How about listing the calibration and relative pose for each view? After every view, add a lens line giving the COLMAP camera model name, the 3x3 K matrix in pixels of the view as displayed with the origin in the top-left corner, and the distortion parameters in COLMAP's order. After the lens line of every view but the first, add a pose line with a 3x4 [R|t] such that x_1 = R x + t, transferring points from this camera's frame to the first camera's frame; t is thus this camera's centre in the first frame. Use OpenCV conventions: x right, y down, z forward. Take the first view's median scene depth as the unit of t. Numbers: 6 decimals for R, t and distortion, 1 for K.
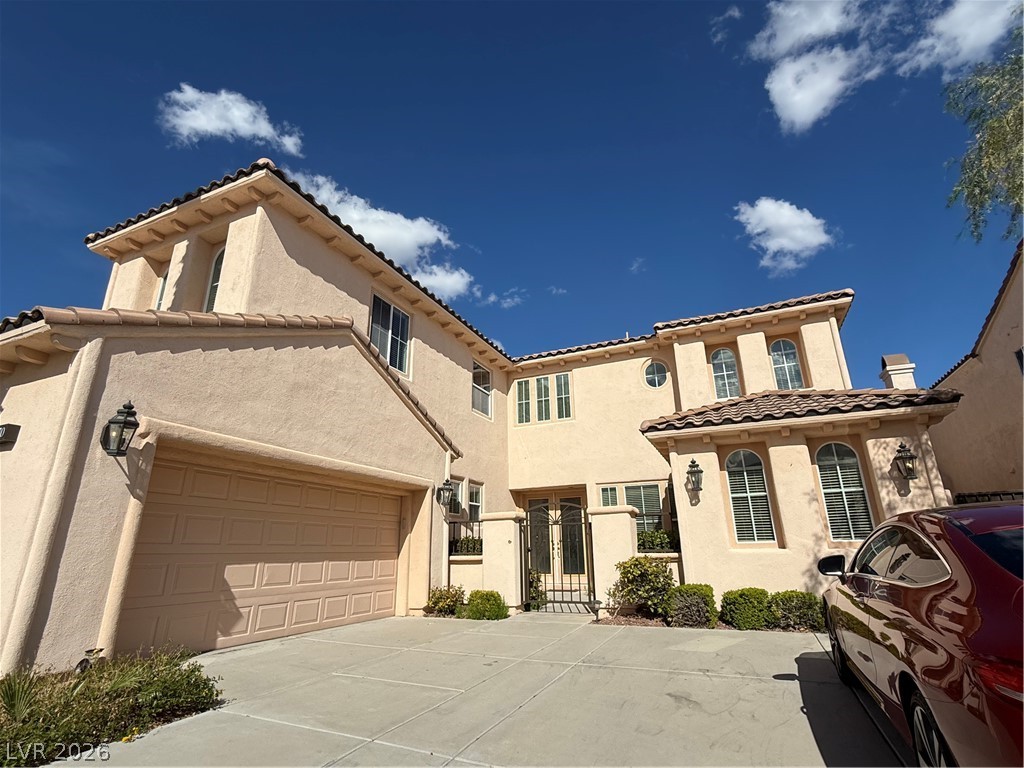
lens RADIAL K [[500.1, 0, 514.8], [0, 500.1, 384.8], [0, 0, 1]] dist [0.002865, 0.000352]
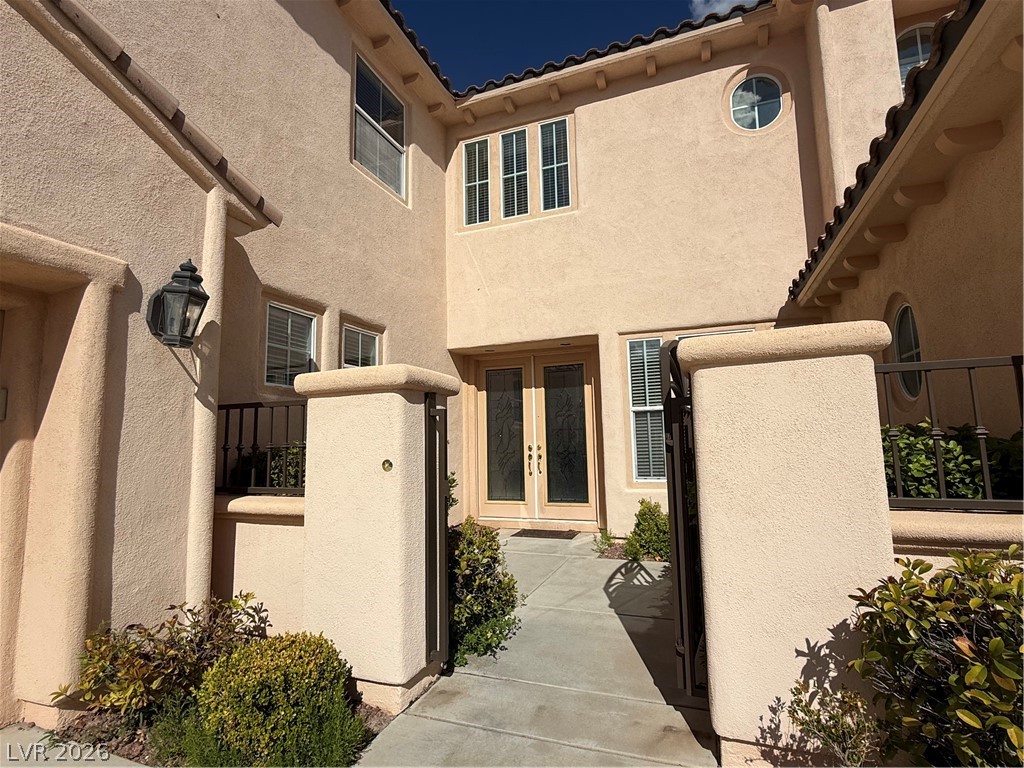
lens RADIAL K [[500.1, 0, 513.7], [0, 500.1, 383.6], [0, 0, 1]] dist [0.002865, 0.000352]
pose [[0.998768, 0.001253, 0.049616, 0.043803], [-0.011328, 0.979052, 0.203297, 0.189299], [-0.048322, -0.203608, 0.977859, 0.657317]]
